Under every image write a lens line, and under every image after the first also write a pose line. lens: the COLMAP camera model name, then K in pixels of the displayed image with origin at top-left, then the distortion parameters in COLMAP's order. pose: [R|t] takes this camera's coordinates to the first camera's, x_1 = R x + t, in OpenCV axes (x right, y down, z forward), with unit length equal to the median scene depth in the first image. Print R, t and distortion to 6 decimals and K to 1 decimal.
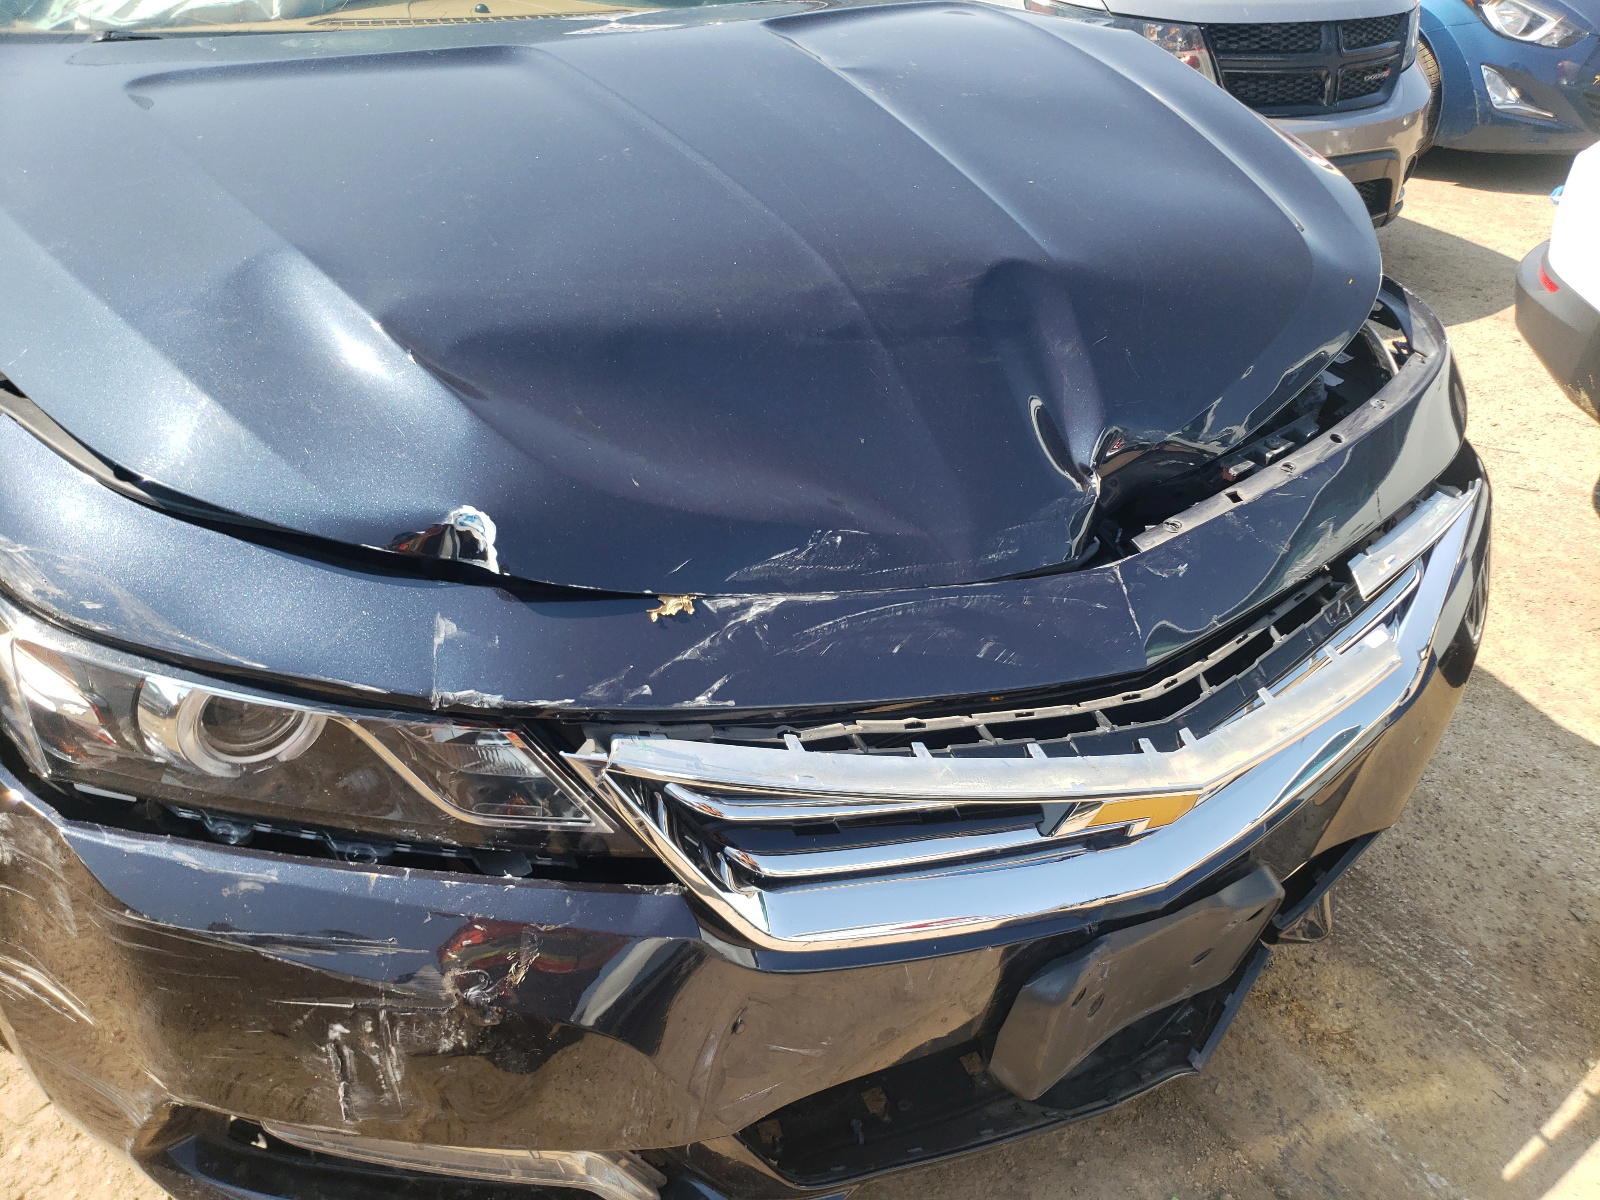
lens RADIAL K [[1269.7, 0, 800.0], [0, 1269.7, 600.0], [0, 0, 1]] dist [0.087353, -0.092112]
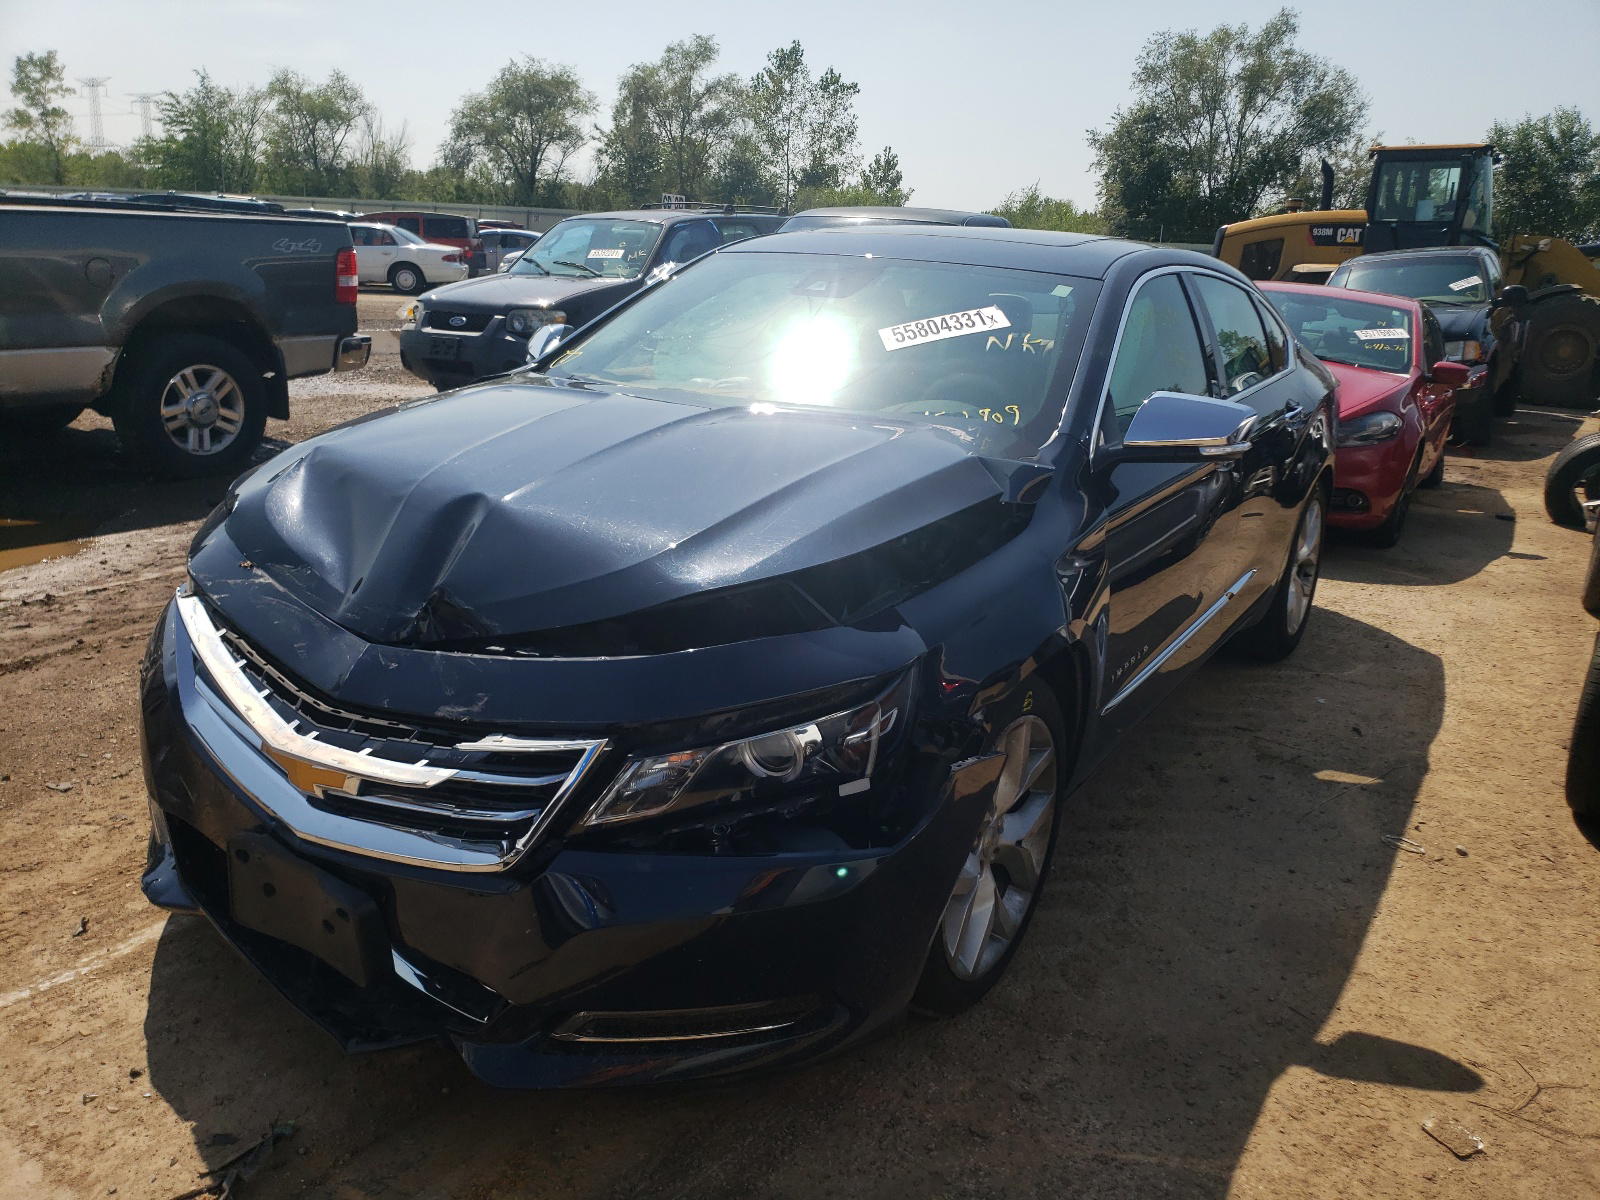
lens RADIAL K [[1236.9, 0, 811.0], [0, 1236.9, 536.7], [0, 0, 1]] dist [0.085664, -0.089469]
pose [[0.438181, 0.194999, -0.877481, 2.099810], [-0.510981, 0.857155, -0.064683, -0.371289], [0.739524, 0.476718, 0.475230, 0.587117]]
